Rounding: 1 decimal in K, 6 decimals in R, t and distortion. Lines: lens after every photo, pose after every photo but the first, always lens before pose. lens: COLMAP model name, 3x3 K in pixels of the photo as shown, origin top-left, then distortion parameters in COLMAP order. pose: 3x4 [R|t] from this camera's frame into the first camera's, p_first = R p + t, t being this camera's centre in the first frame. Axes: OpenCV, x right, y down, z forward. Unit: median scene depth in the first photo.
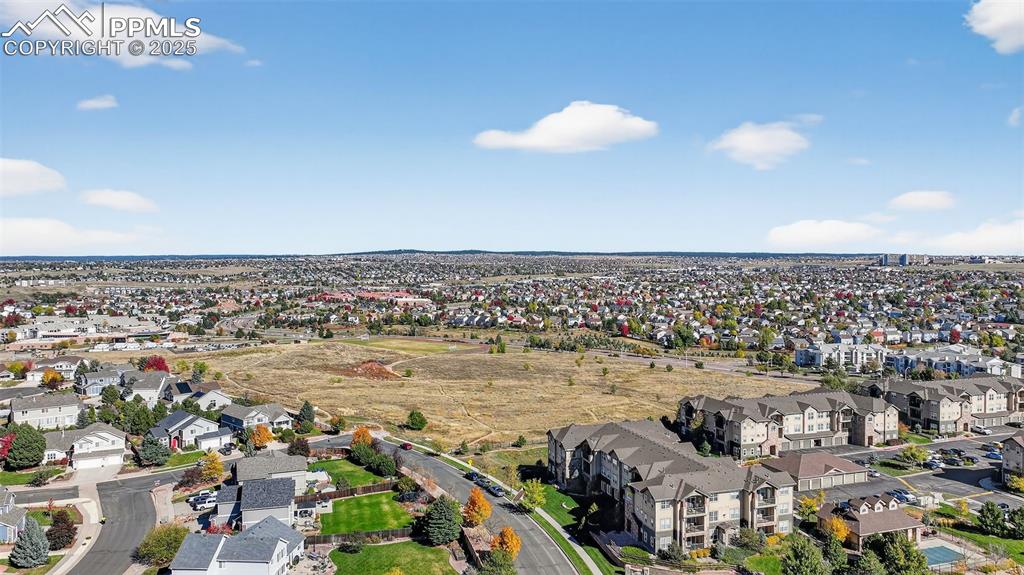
lens RADIAL K [[717.3, 0, 512.0], [0, 717.3, 287.5], [0, 0, 1]] dist [-0.001050, 0.000110]
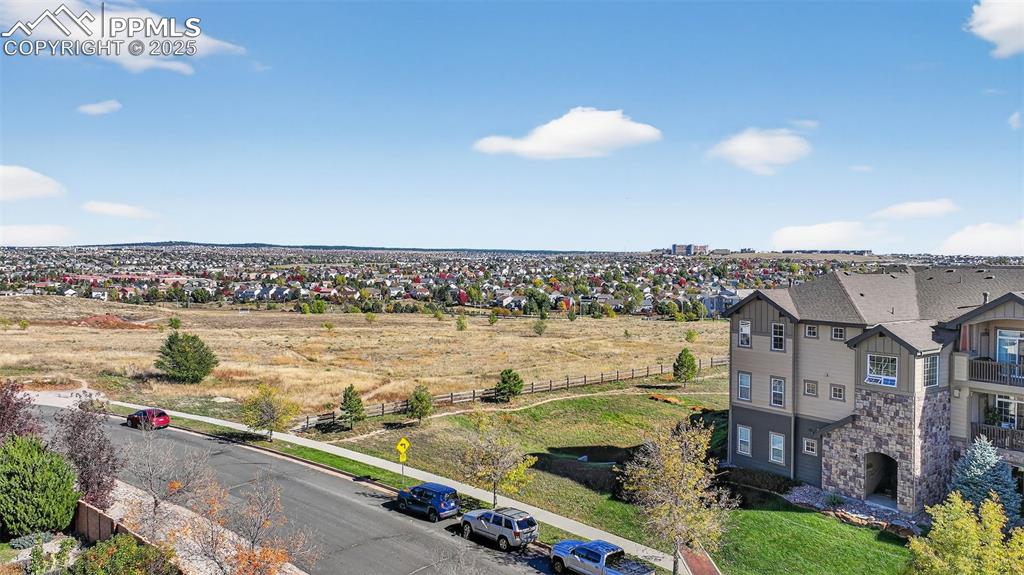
lens RADIAL K [[717.3, 0, 512.0], [0, 717.3, 287.5], [0, 0, 1]] dist [-0.001050, 0.000110]
pose [[0.958588, -0.004759, 0.284756, -0.018791], [0.004681, 0.999989, 0.000956, 0.036516], [-0.284757, 0.000416, 0.958600, 0.145812]]
